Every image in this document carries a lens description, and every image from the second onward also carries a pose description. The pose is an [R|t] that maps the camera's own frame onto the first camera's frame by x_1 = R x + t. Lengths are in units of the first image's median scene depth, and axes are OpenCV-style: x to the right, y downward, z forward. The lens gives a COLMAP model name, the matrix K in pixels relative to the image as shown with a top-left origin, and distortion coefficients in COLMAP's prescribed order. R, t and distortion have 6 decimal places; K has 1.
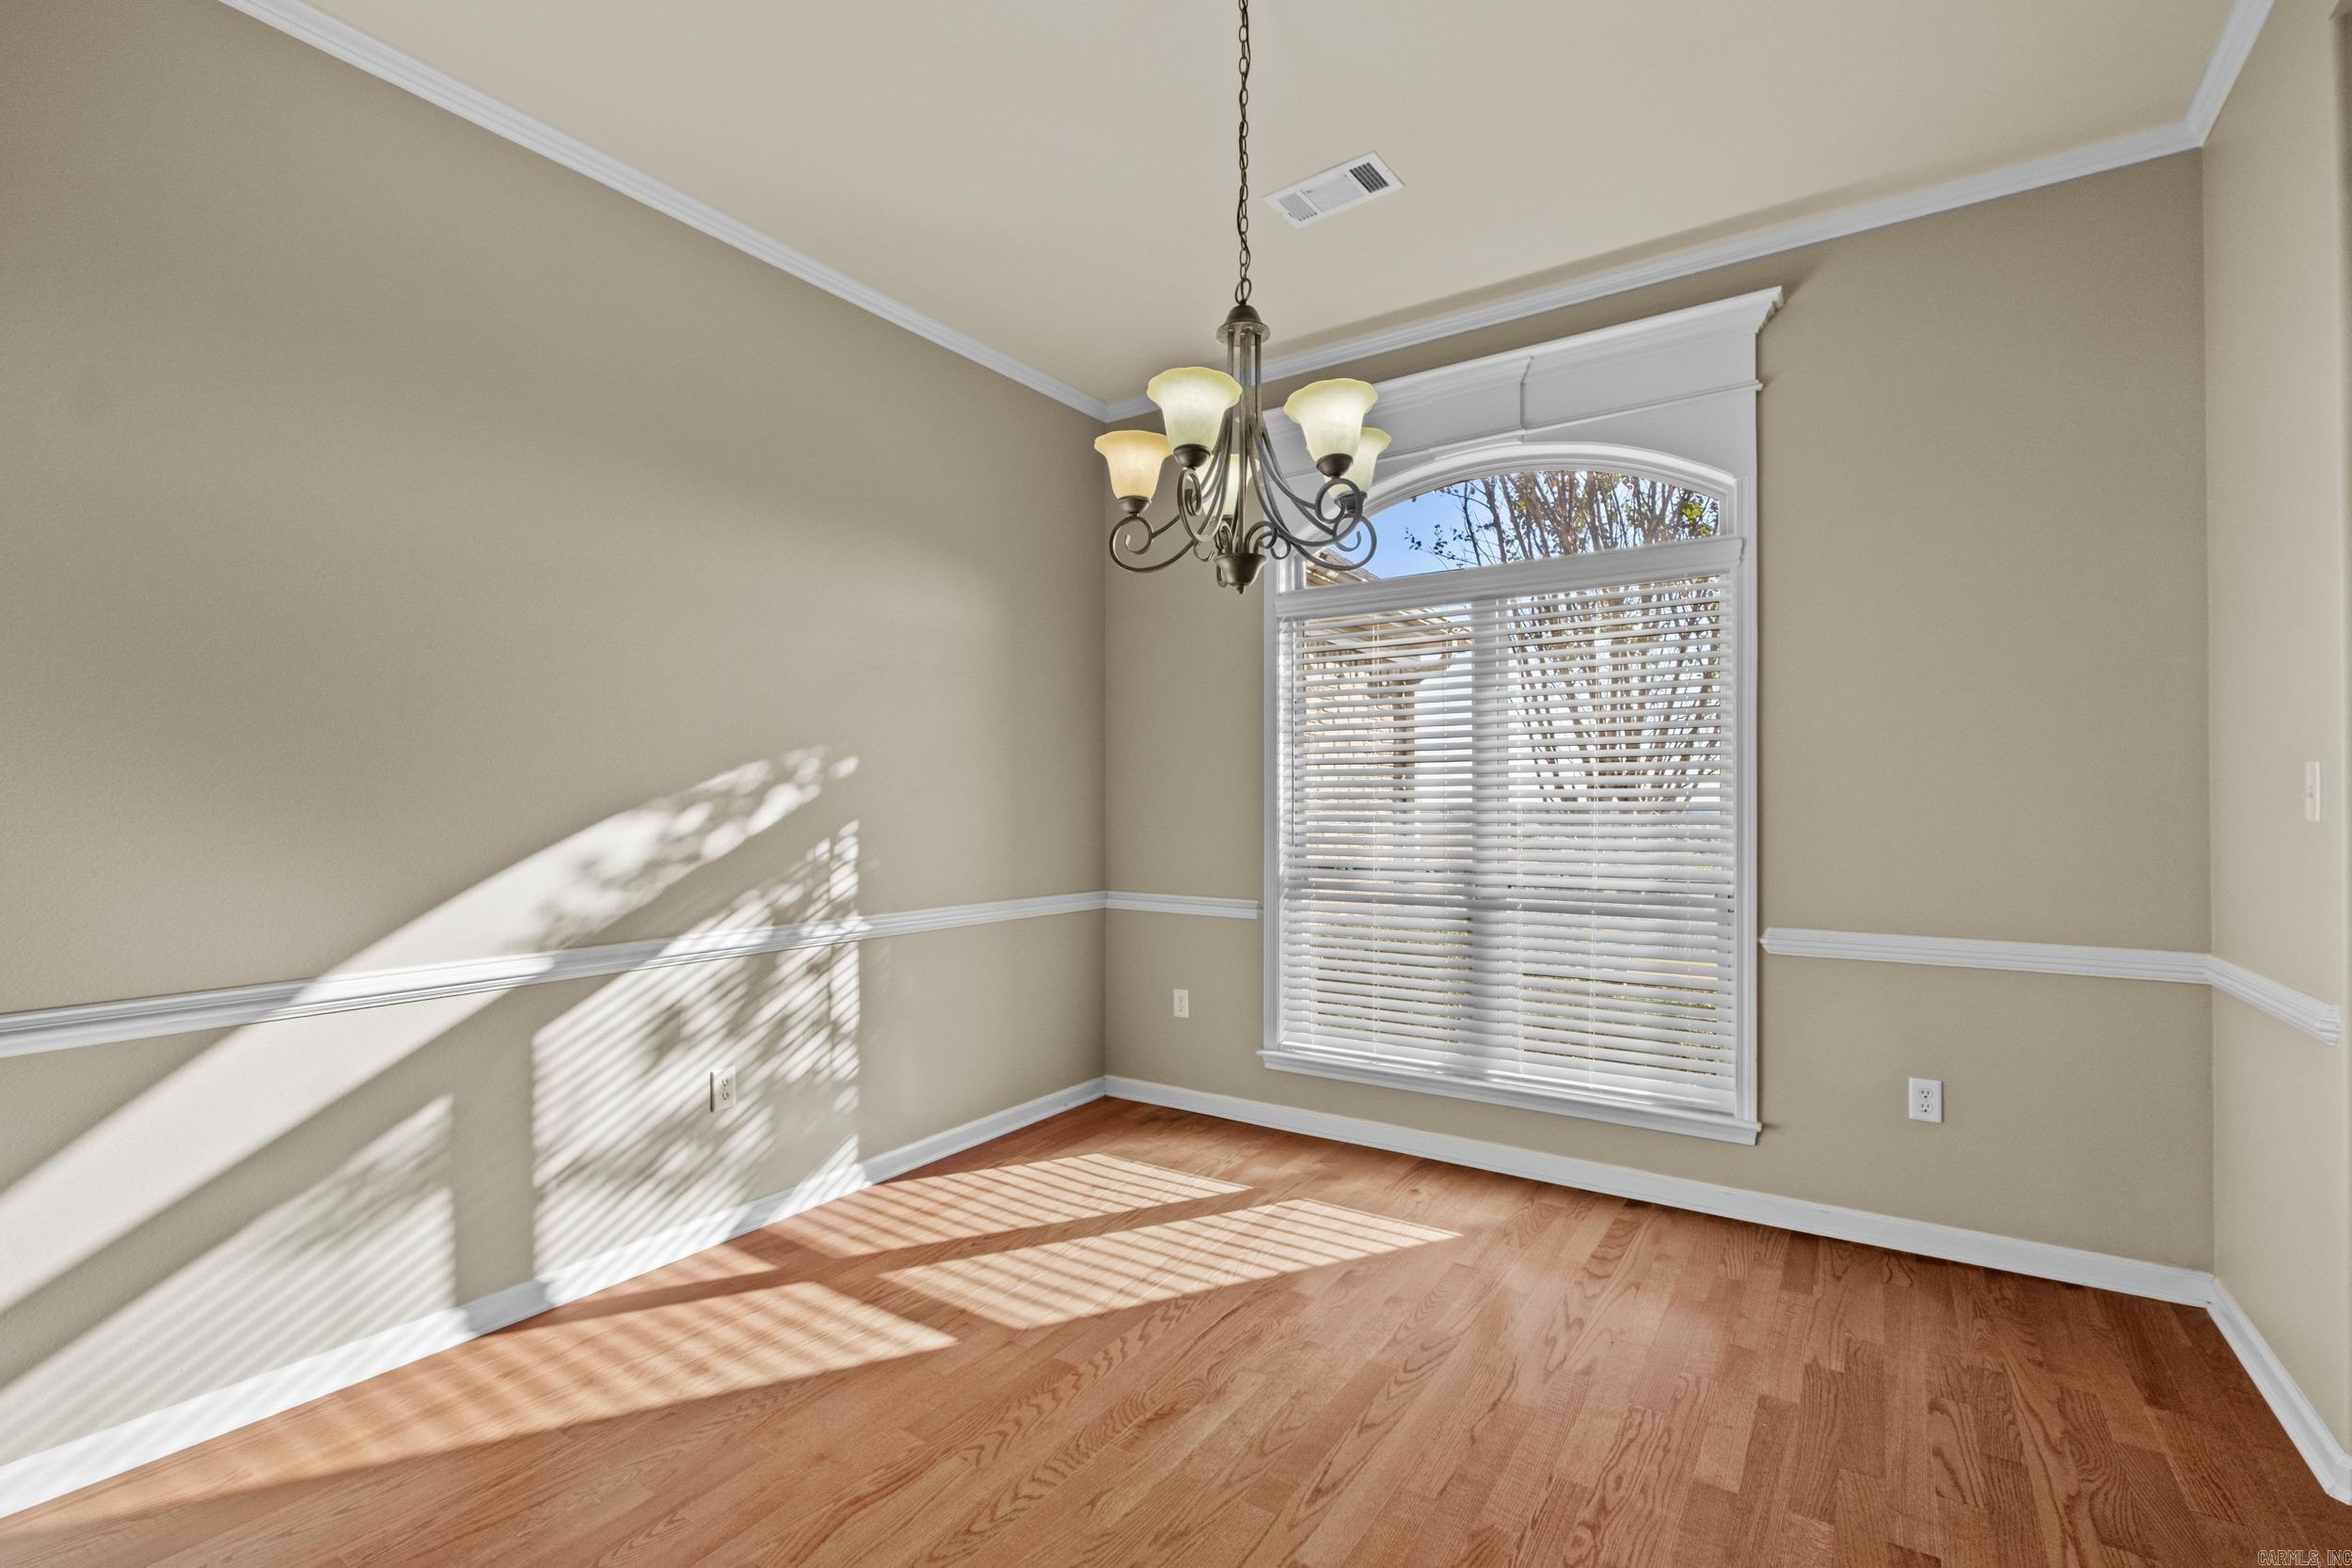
lens RADIAL K [[1027.7, 0, 1175.8], [0, 1027.7, 795.3], [0, 0, 1]] dist [0.004033, 0.000723]
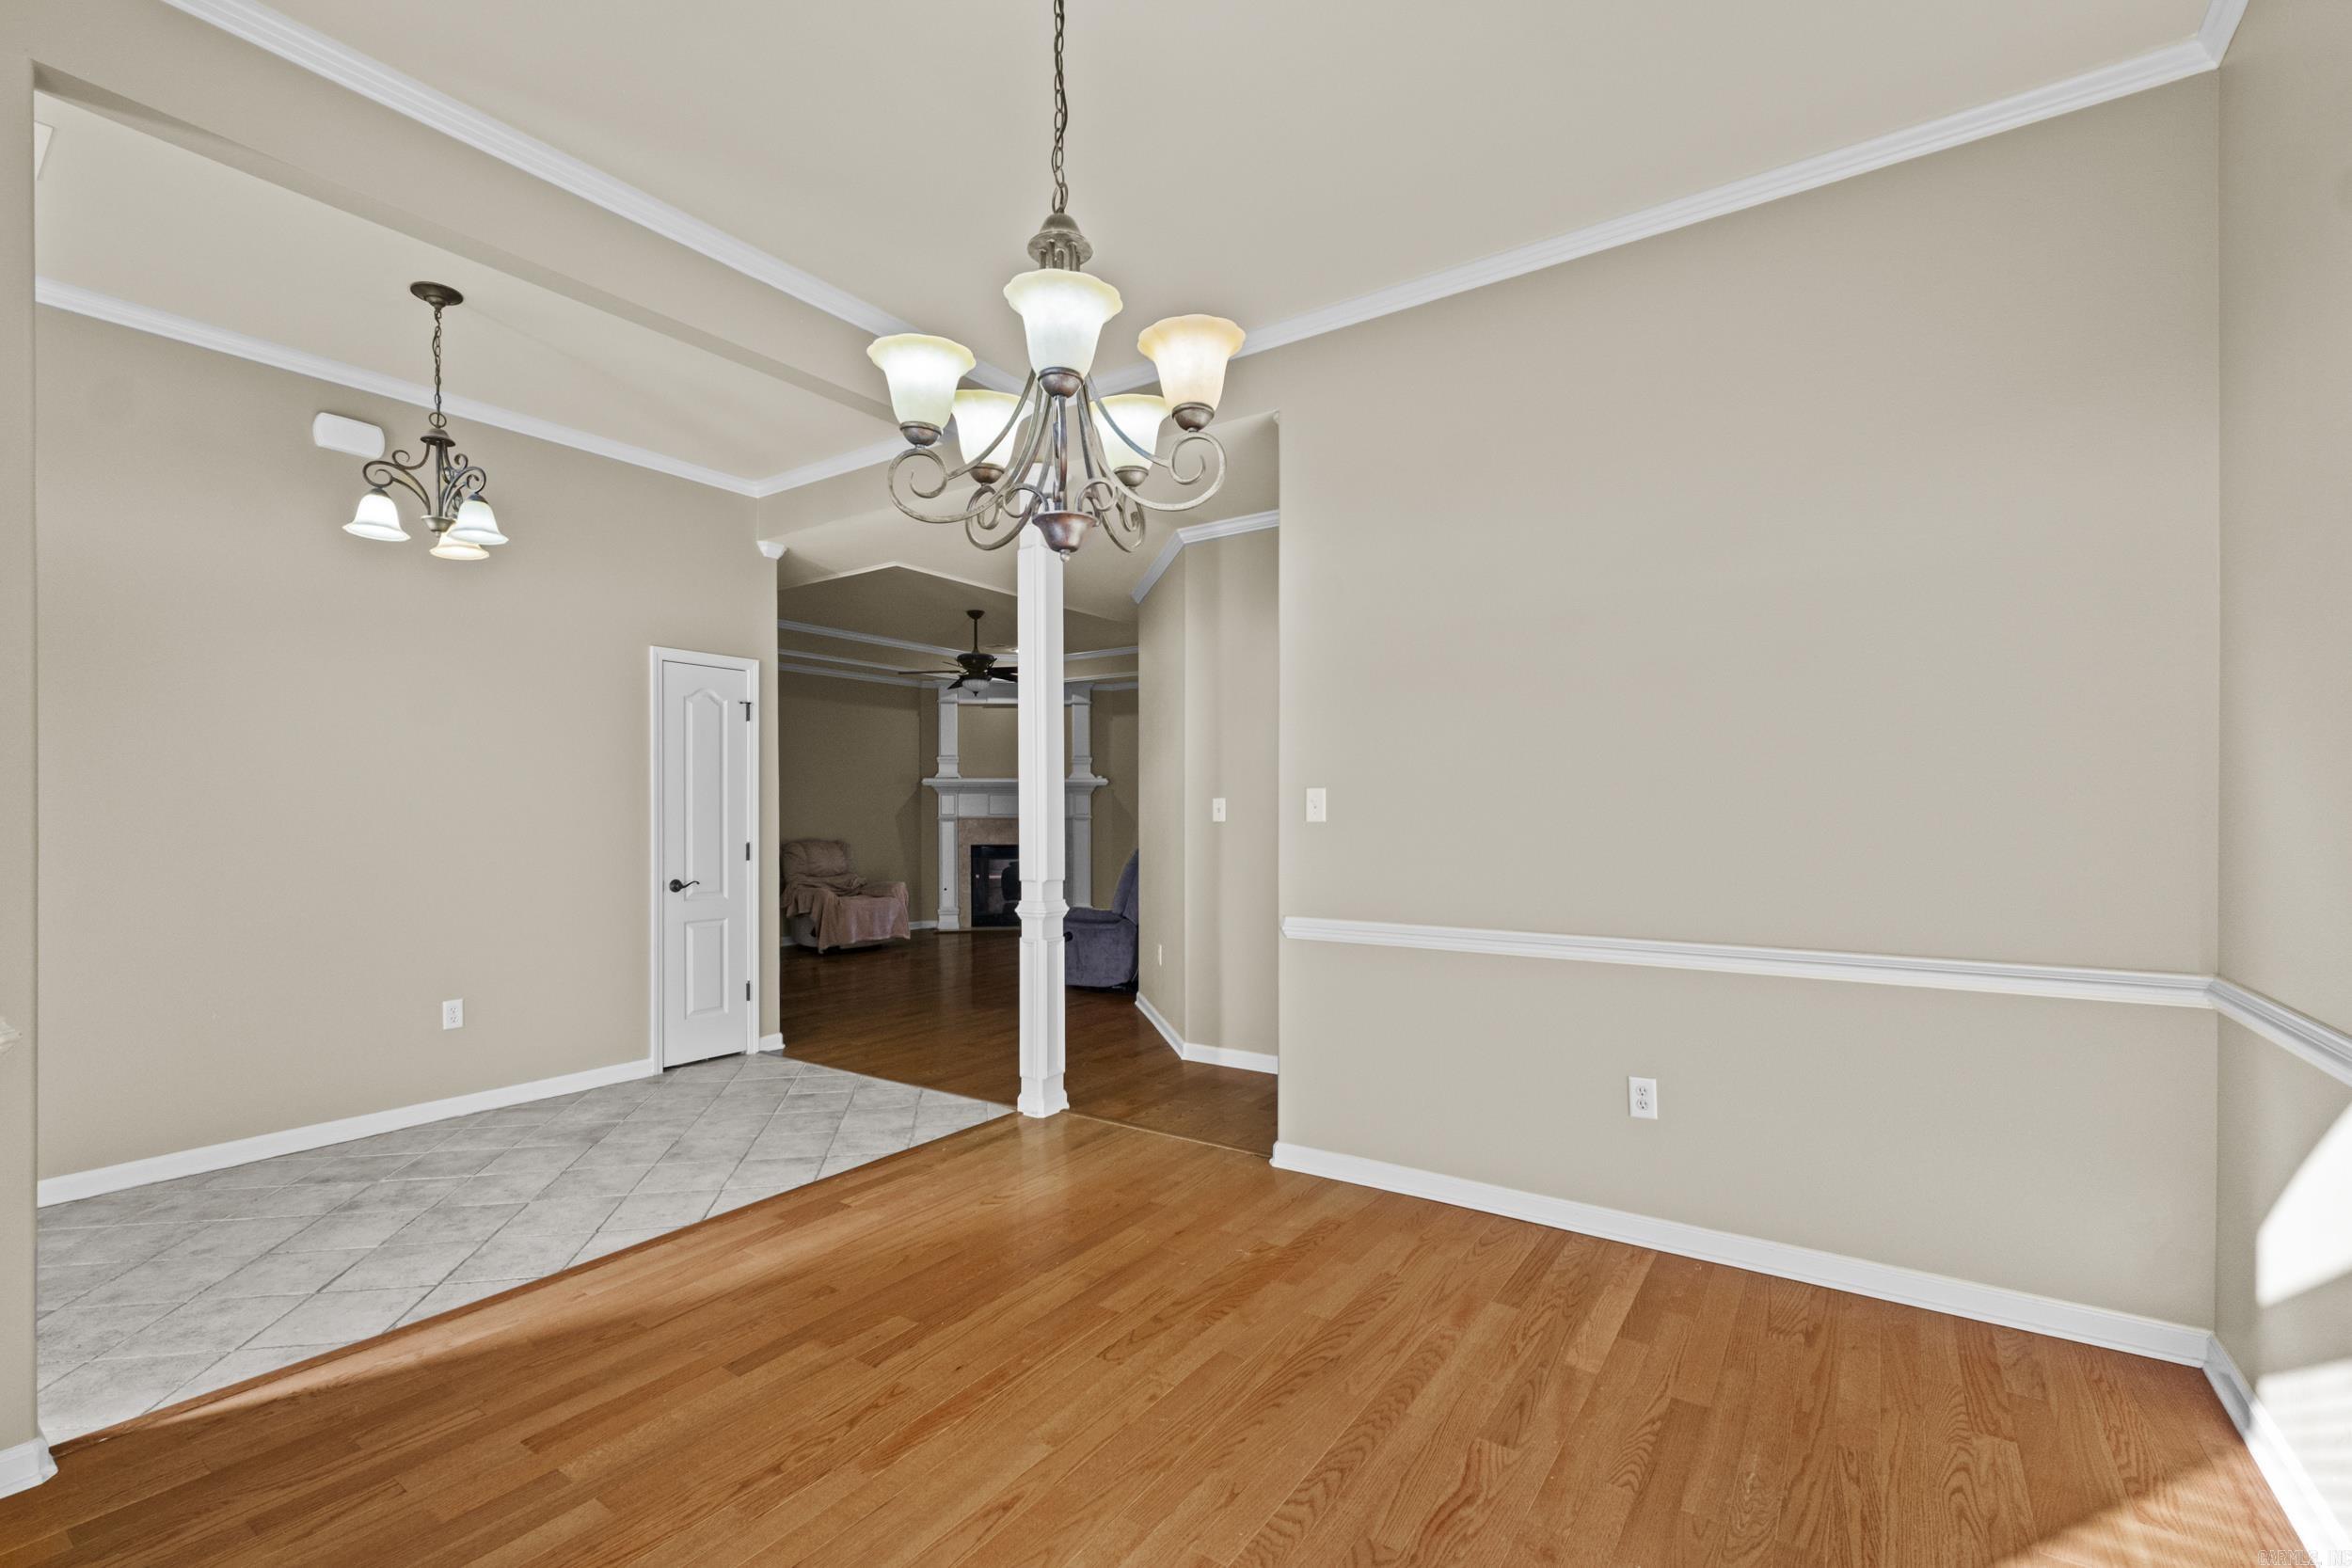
lens RADIAL K [[1027.7, 0, 1177.1], [0, 1027.7, 798.4], [0, 0, 1]] dist [0.004033, 0.000723]
pose [[-0.999920, 0.006754, 0.010663, -0.040116], [0.006590, 0.999860, -0.015362, 0.011574], [-0.010765, -0.015290, -0.999825, 1.996426]]
